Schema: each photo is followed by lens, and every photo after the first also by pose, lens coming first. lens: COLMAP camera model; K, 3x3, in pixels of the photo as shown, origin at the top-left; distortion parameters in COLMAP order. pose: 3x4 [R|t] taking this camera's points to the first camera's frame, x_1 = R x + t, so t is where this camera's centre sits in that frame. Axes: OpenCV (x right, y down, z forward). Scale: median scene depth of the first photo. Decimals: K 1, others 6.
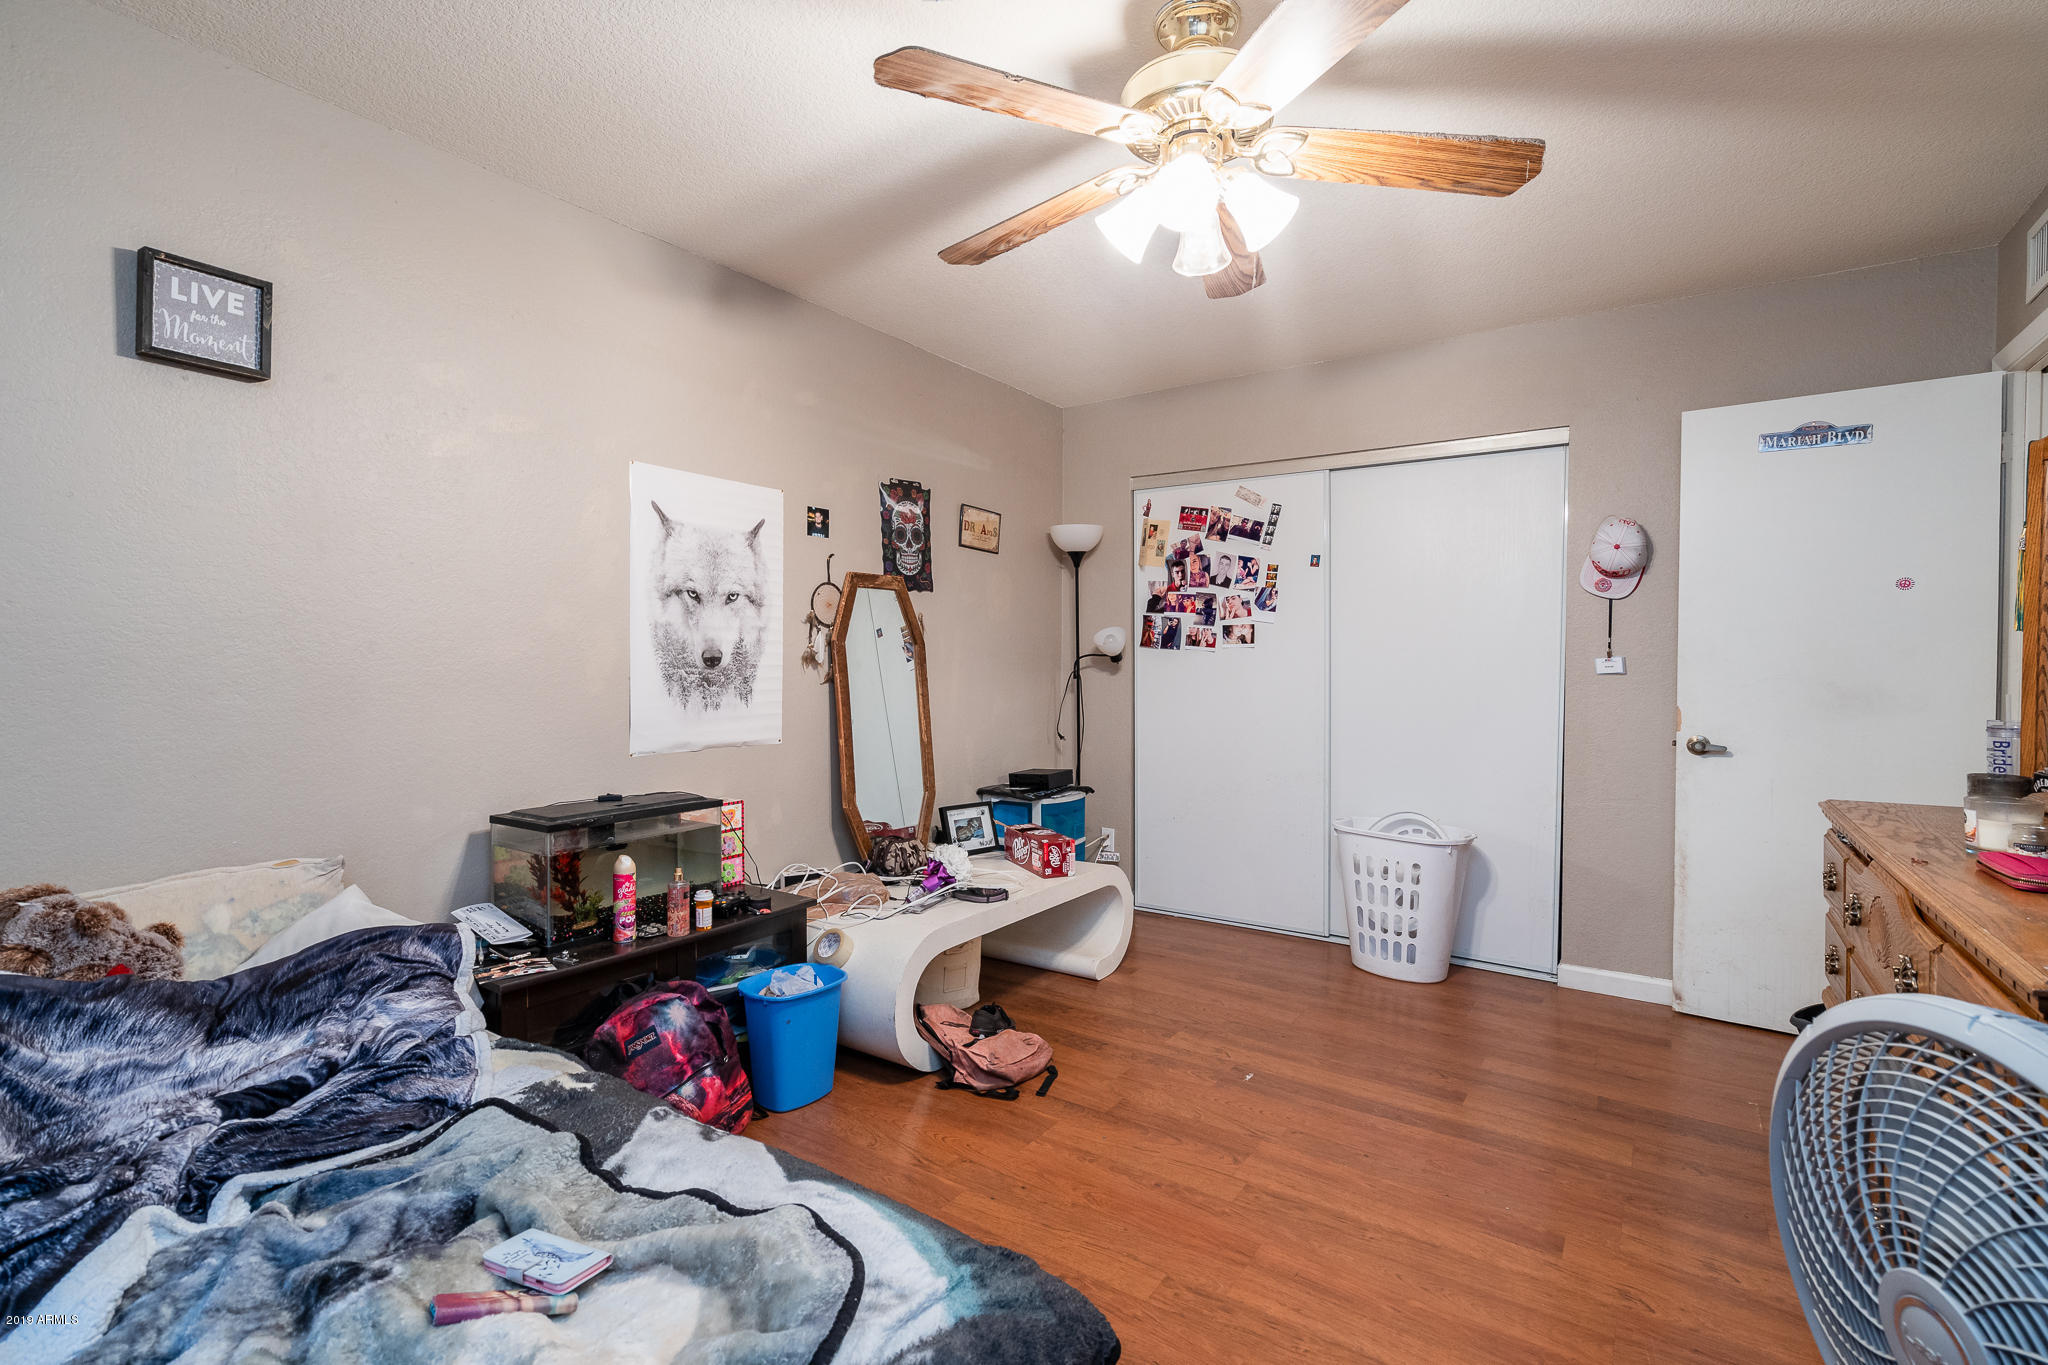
lens RADIAL K [[936.0, 0, 1024.0], [0, 936.0, 682.5], [0, 0, 1]] dist [-0.001871, 0.000714]
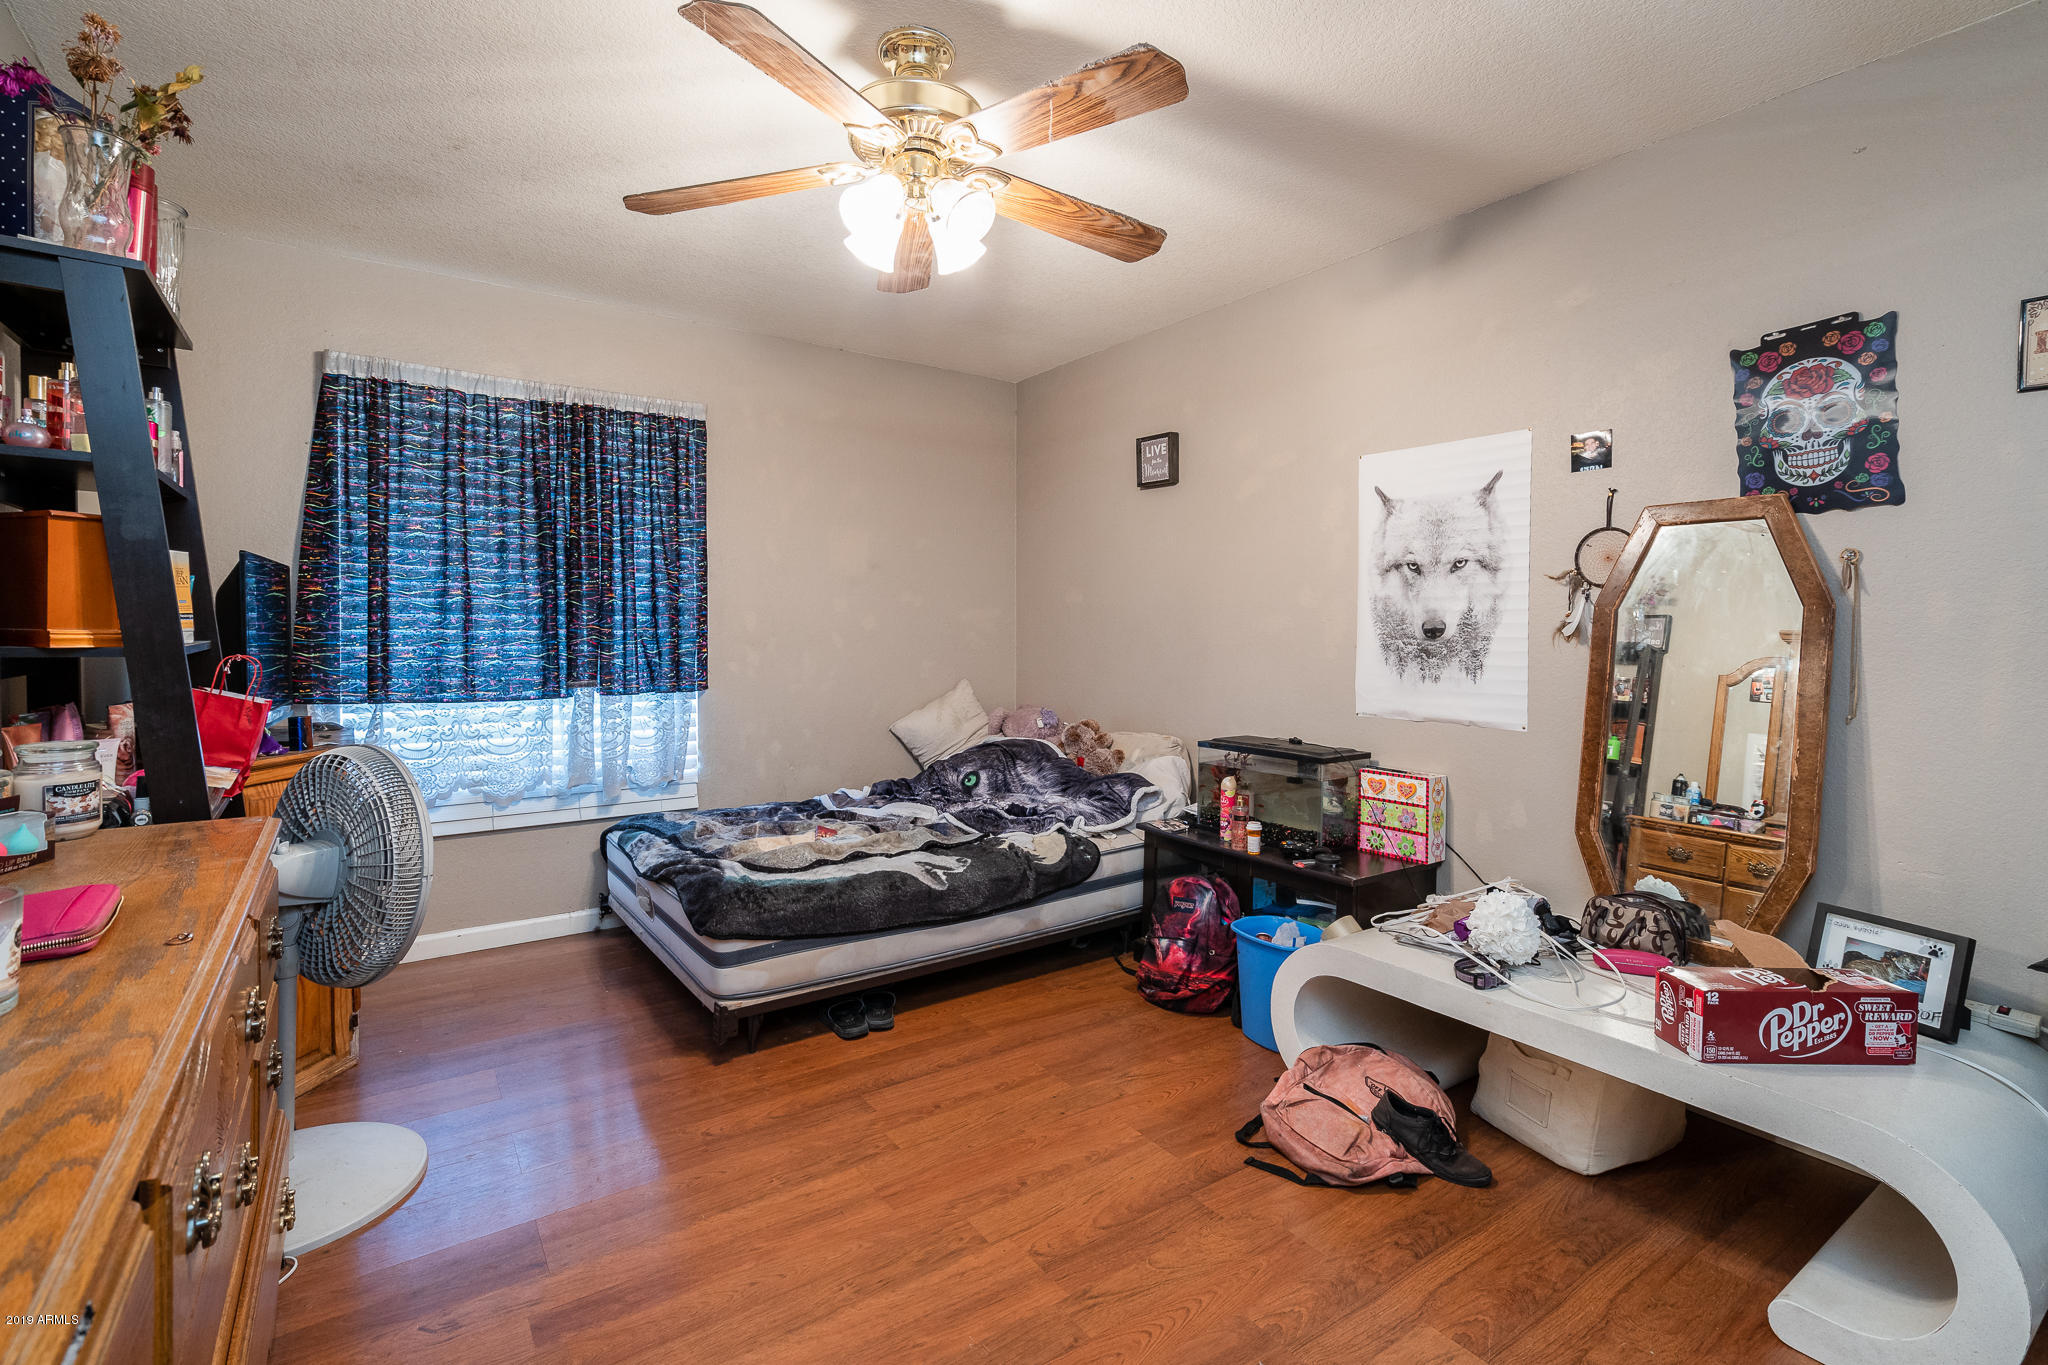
lens RADIAL K [[938.9, 0, 1029.1], [0, 938.9, 645.0], [0, 0, 1]] dist [-0.000370, 0.000321]
pose [[-0.345749, 0.012915, -0.938238, 0.730994], [-0.030567, 0.999220, 0.025019, -0.021245], [0.937829, 0.037329, -0.345085, 0.938322]]
